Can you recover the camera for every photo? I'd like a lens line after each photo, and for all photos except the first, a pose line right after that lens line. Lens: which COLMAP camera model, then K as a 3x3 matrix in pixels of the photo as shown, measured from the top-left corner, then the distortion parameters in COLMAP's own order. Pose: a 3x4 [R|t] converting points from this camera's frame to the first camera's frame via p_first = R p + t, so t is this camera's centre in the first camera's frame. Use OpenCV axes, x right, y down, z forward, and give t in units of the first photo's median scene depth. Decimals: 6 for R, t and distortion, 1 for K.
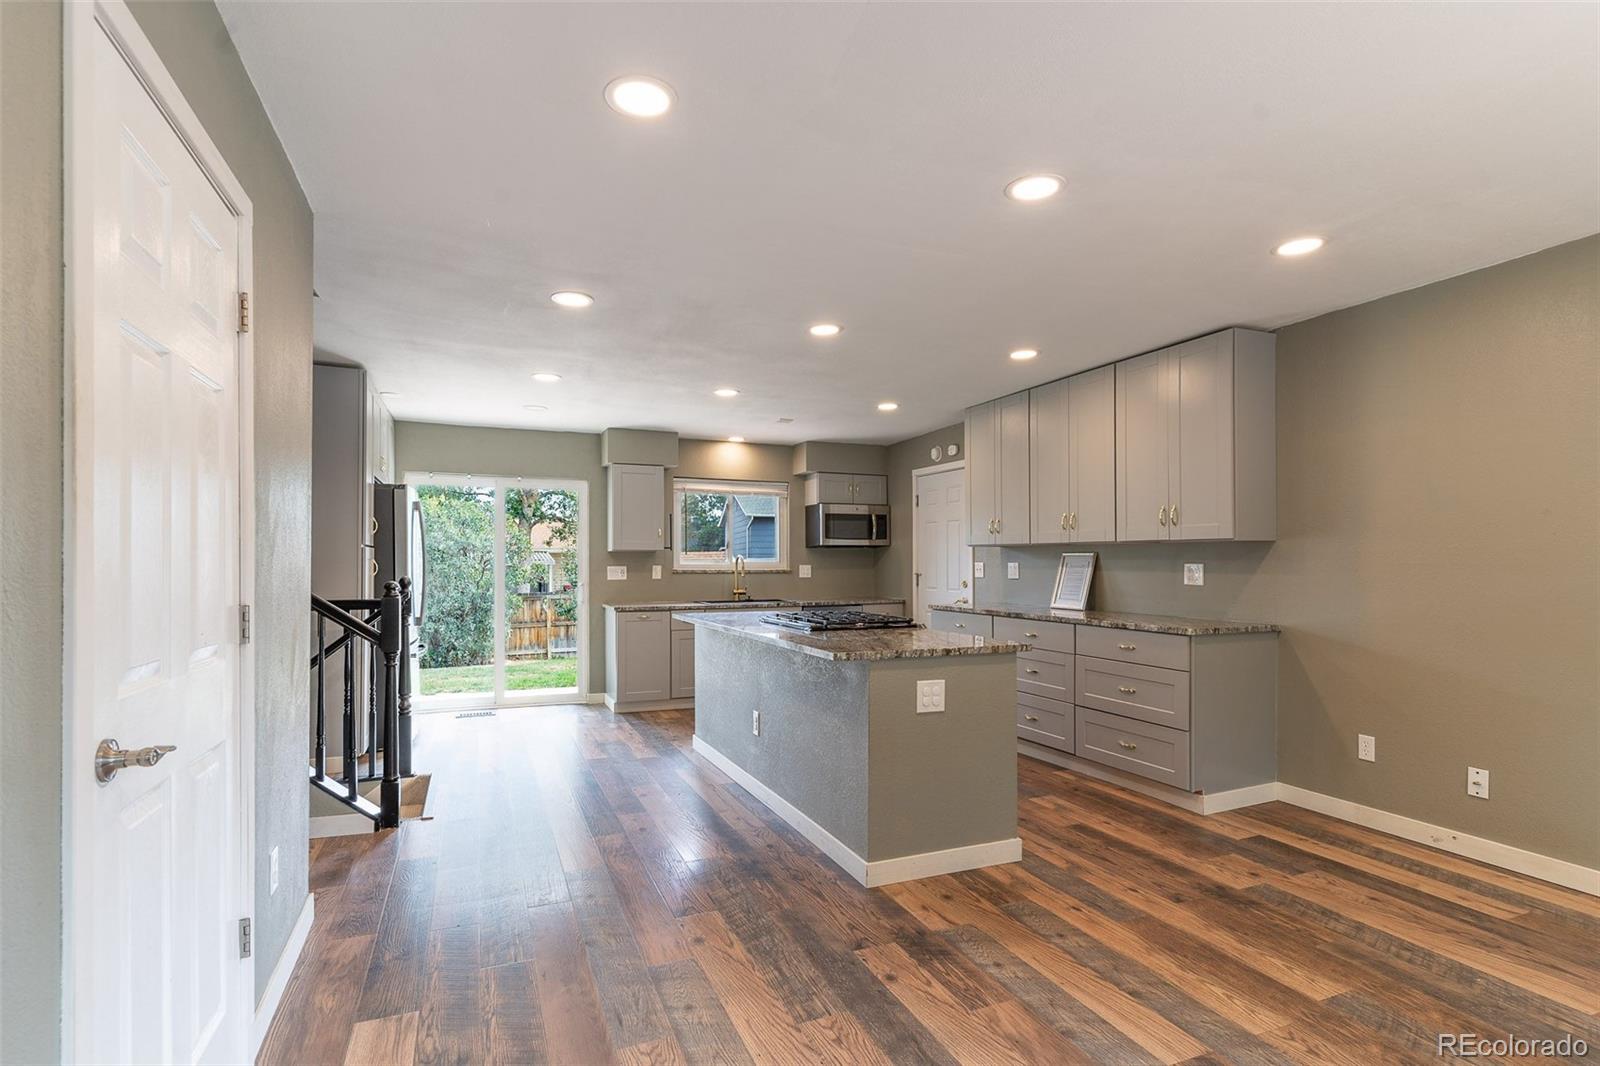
lens RADIAL K [[783.8, 0, 792.3], [0, 783.8, 561.3], [0, 0, 1]] dist [0.001992, -0.000262]
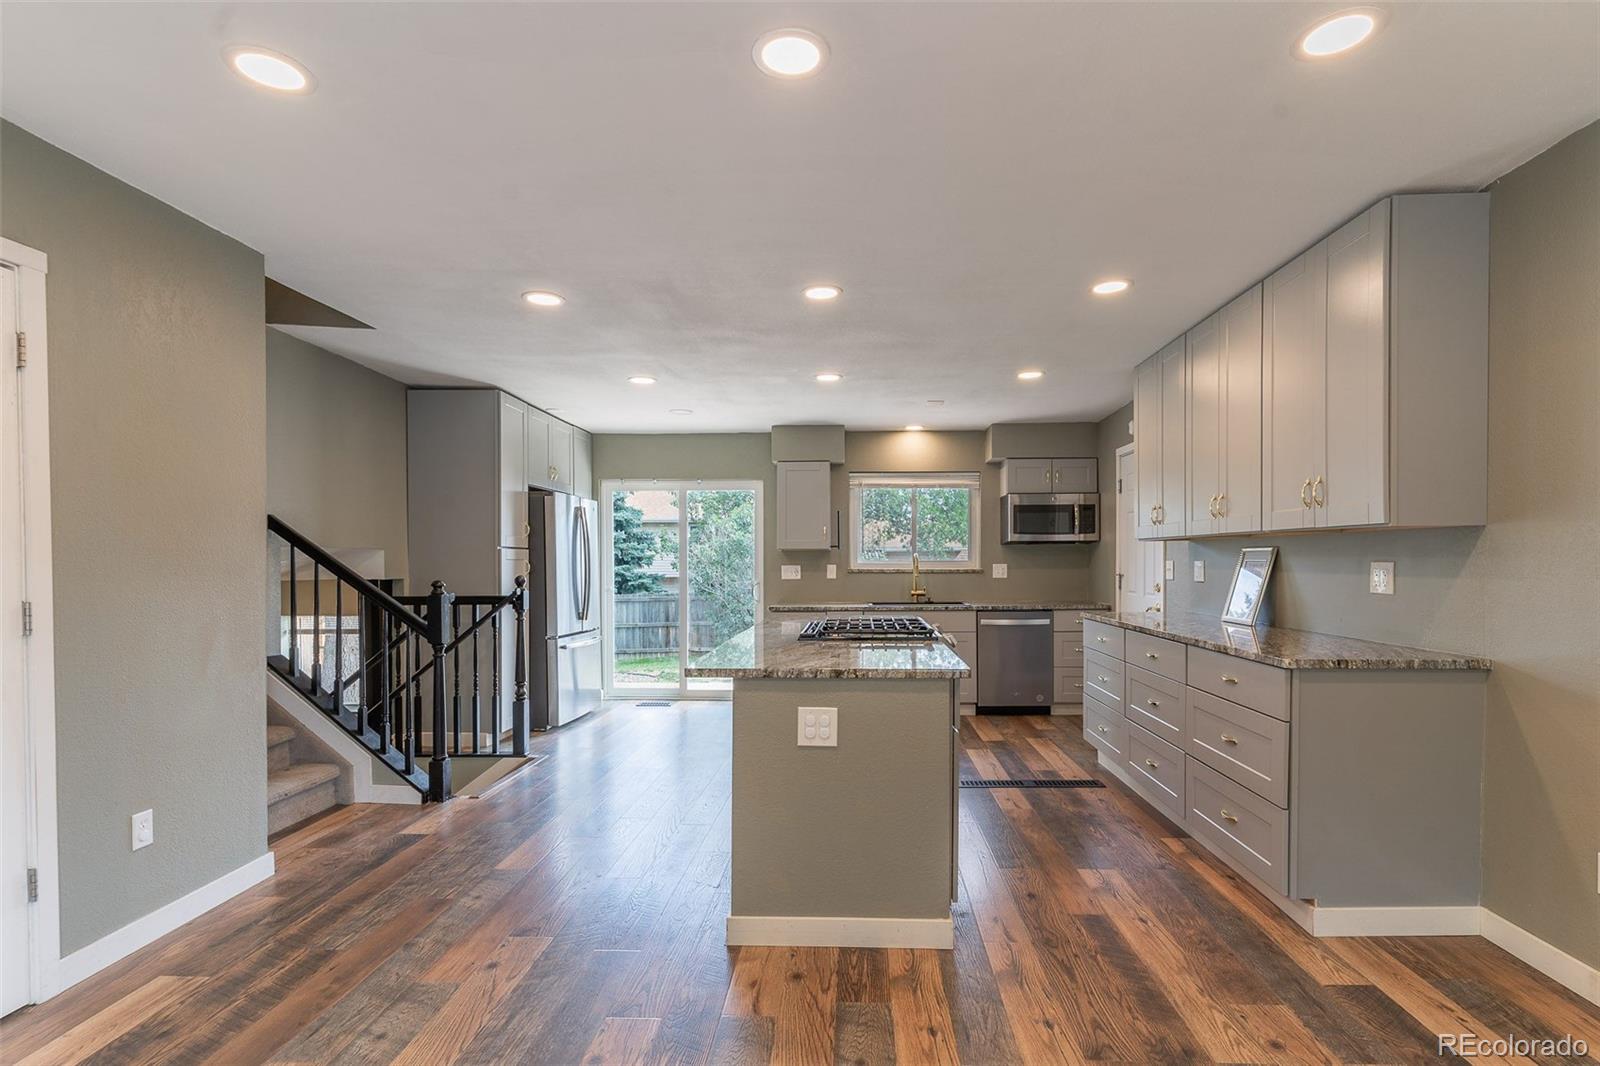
lens RADIAL K [[783.8, 0, 817.2], [0, 783.8, 576.3], [0, 0, 1]] dist [0.001992, -0.000262]
pose [[0.905865, 0.005045, -0.423537, 0.225735], [0.004082, 0.999779, 0.020640, -0.000278], [0.423547, -0.020426, 0.905644, 0.115667]]
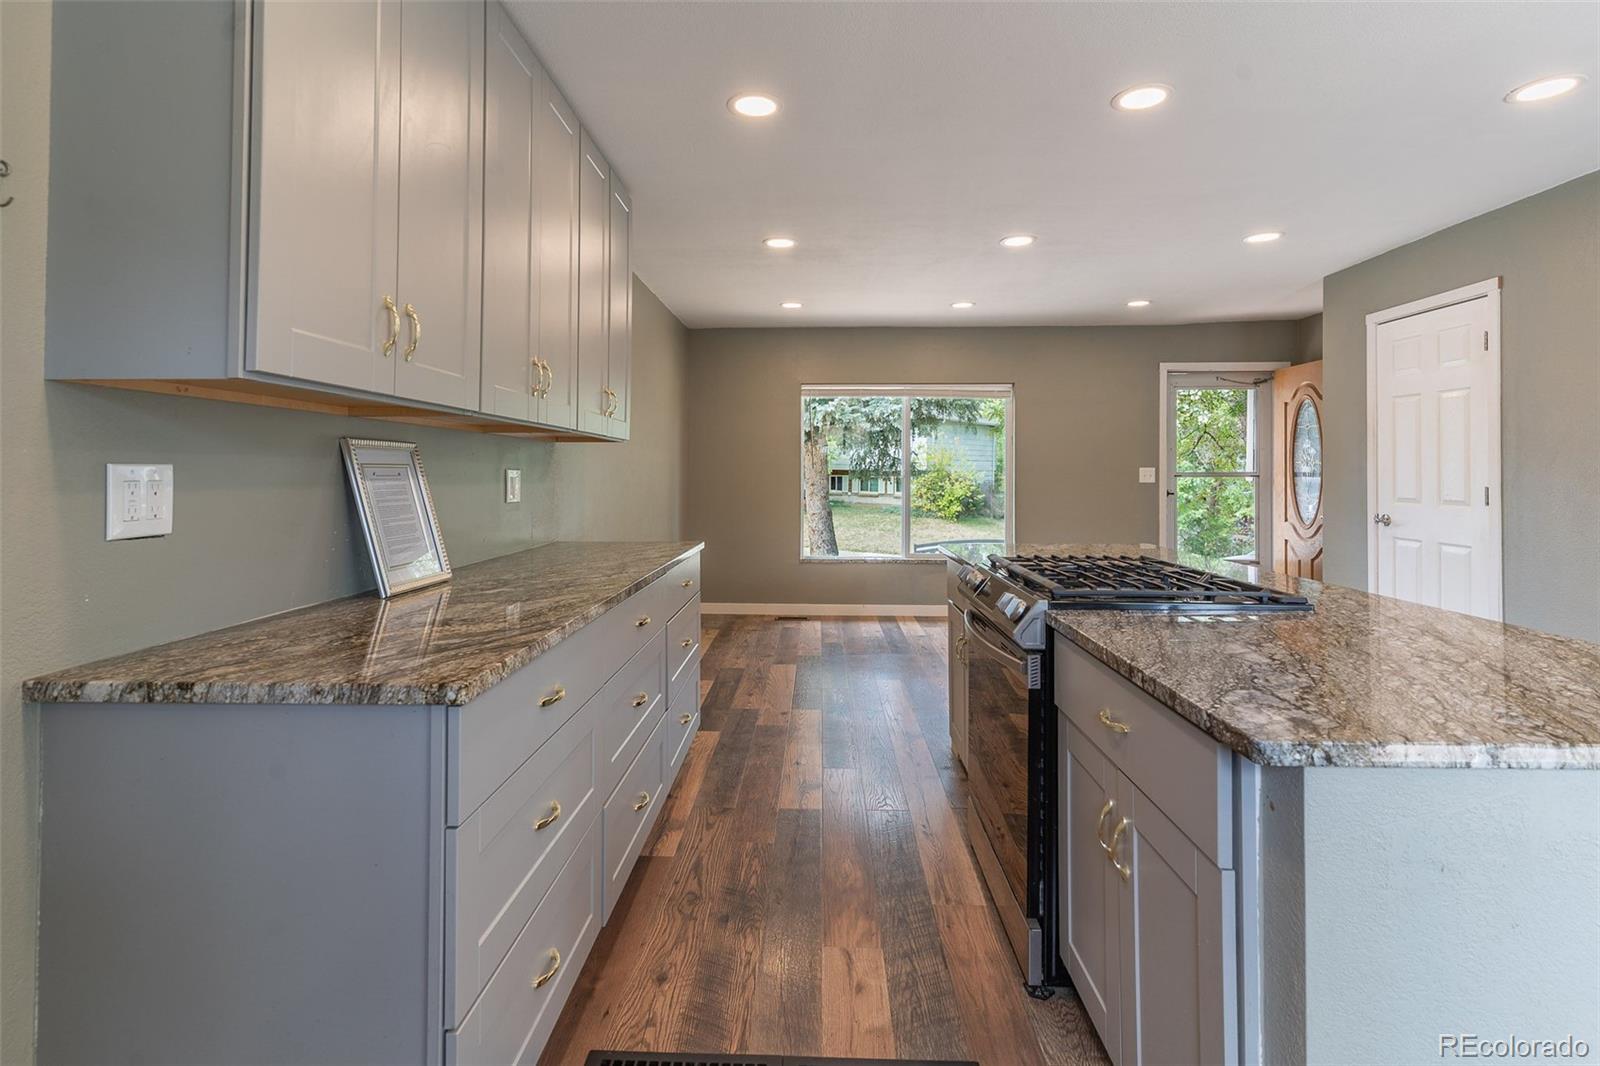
lens RADIAL K [[783.8, 0, 774.3], [0, 783.8, 450.1], [0, 0, 1]] dist [0.001992, -0.000262]
pose [[-0.904551, 0.013266, 0.426158, 0.022958], [0.001665, 0.999618, -0.027584, 0.003403], [-0.426361, -0.024241, -0.904228, 0.945594]]
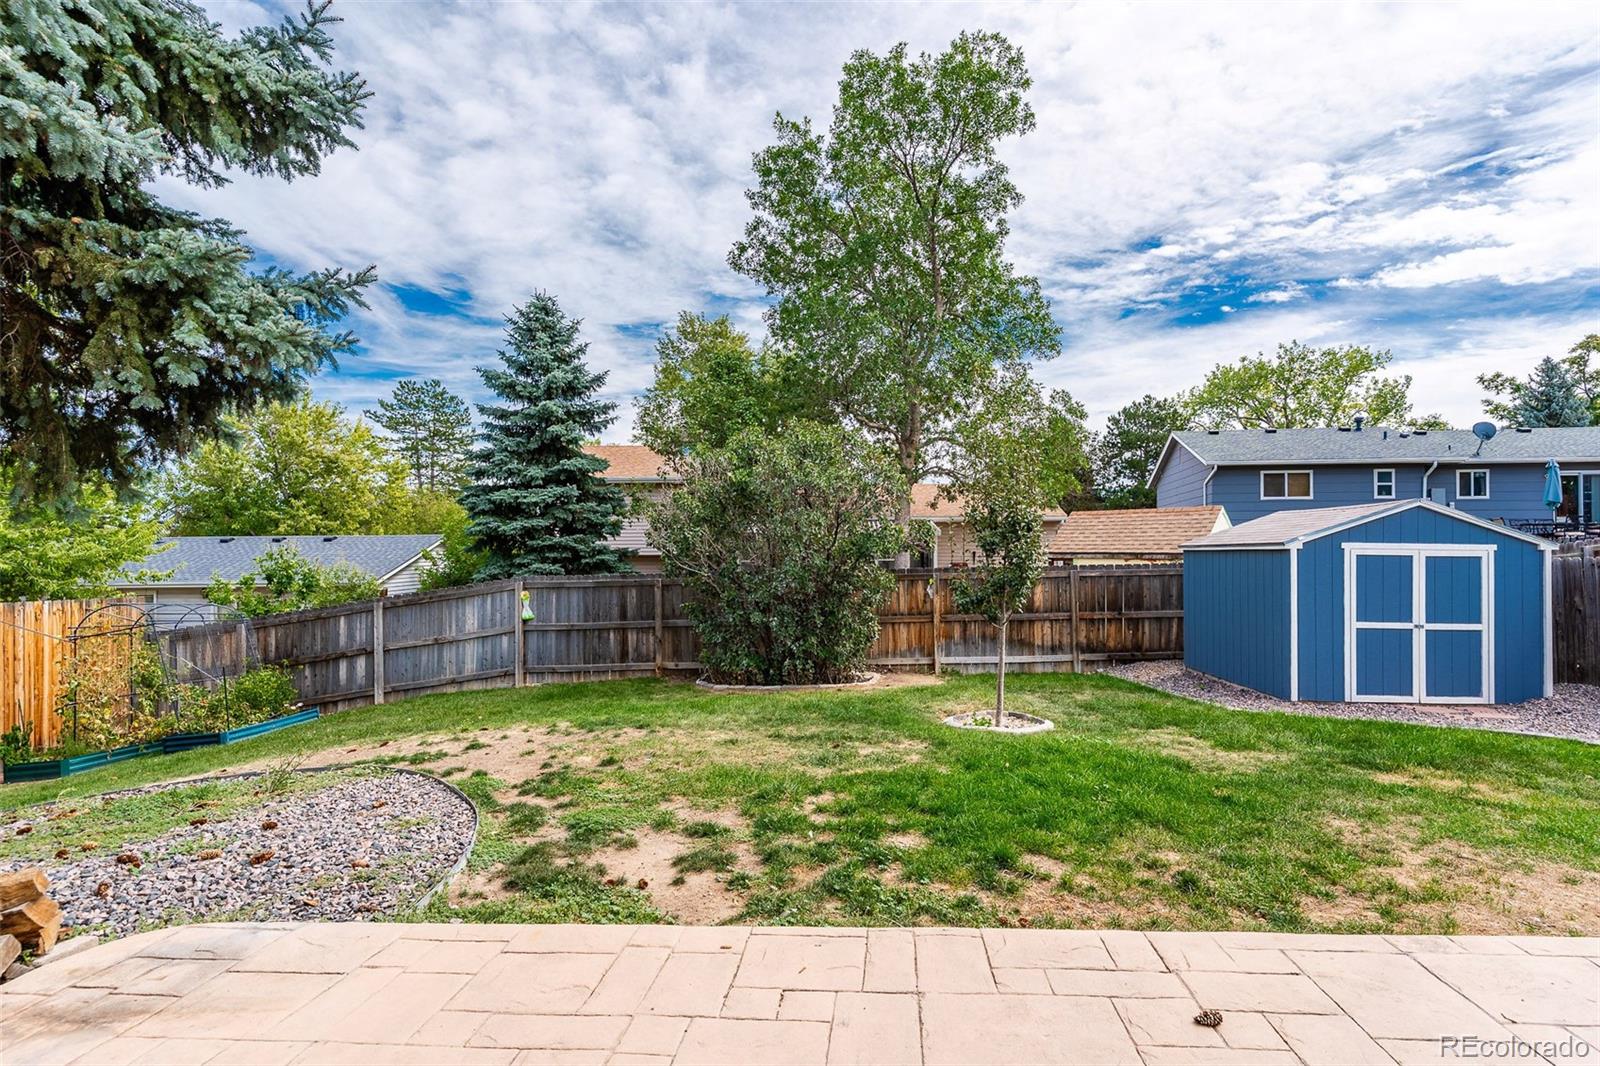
lens RADIAL K [[783.8, 0, 834.6], [0, 783.8, 542.2], [0, 0, 1]] dist [0.001992, -0.000262]
pose [[0.911886, -0.006545, -0.410392, -0.360043], [0.004773, 0.999974, -0.005341, 0.062597], [0.410417, 0.002912, 0.911893, 1.116330]]
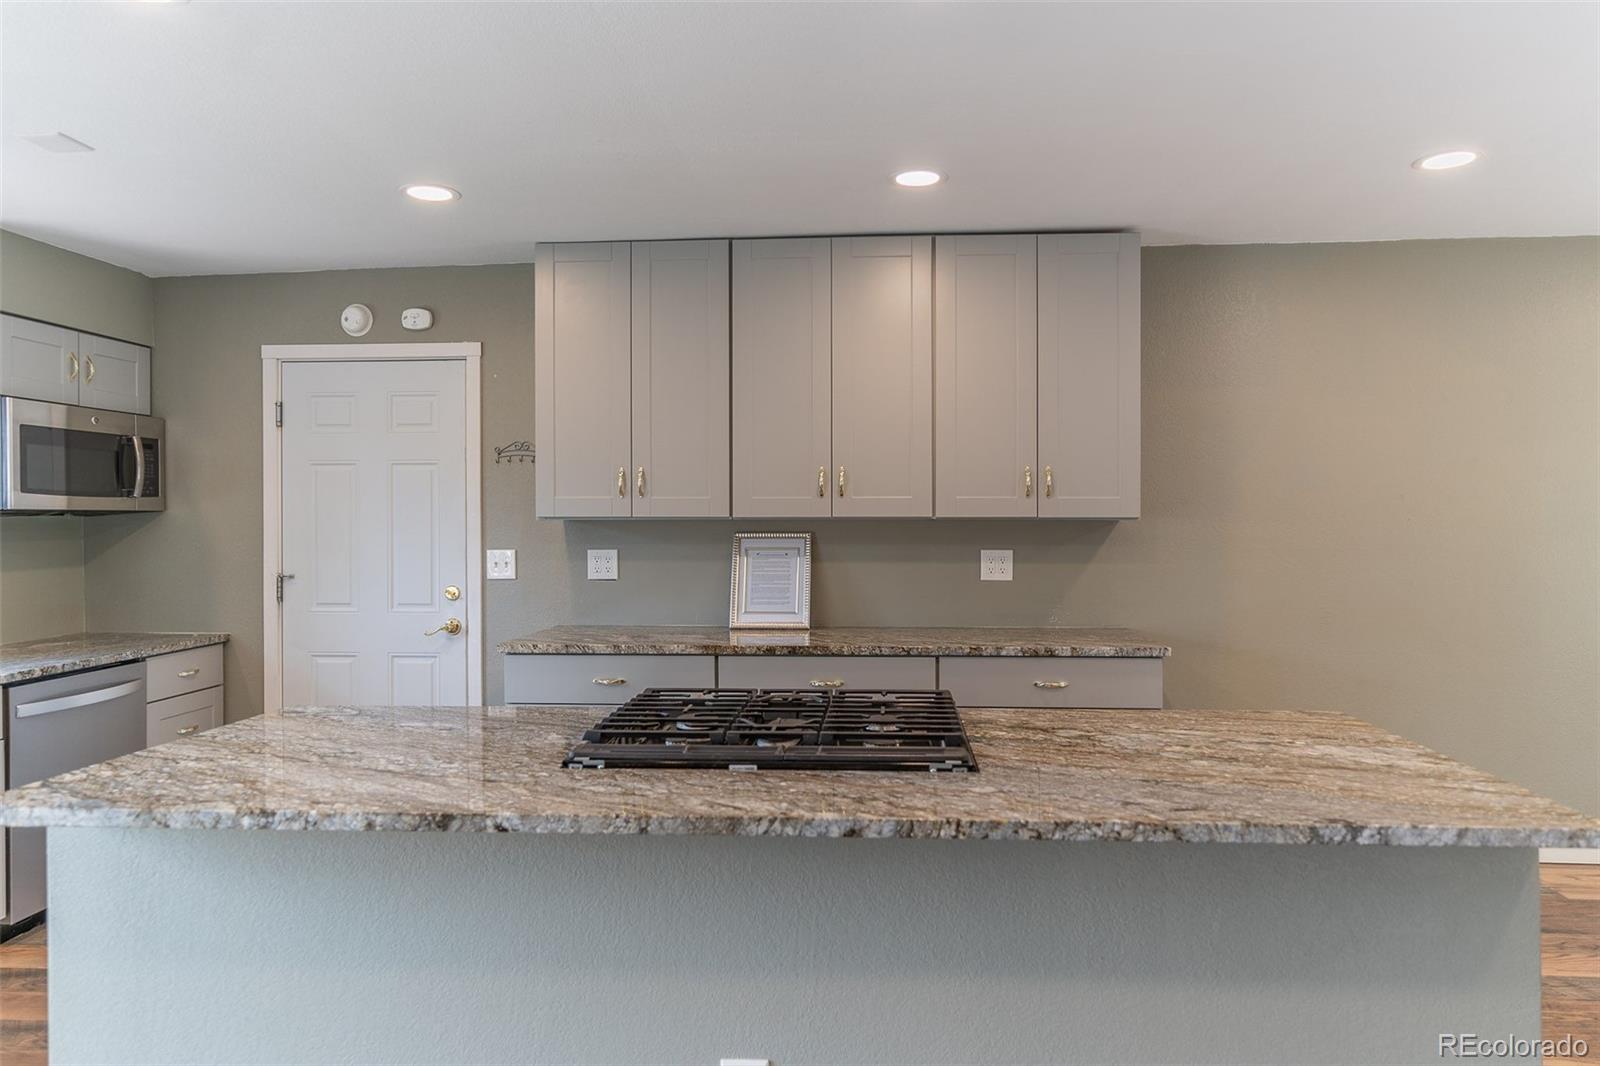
lens RADIAL K [[1009.2, 0, 830.4], [0, 1009.2, 526.7], [0, 0, 1]] dist [-0.008849, 0.004202]
pose [[0.440380, -0.004860, 0.897798, -0.229705], [0.003063, 0.999988, 0.003911, -0.013777], [-0.897806, 0.001028, 0.440390, 0.465758]]
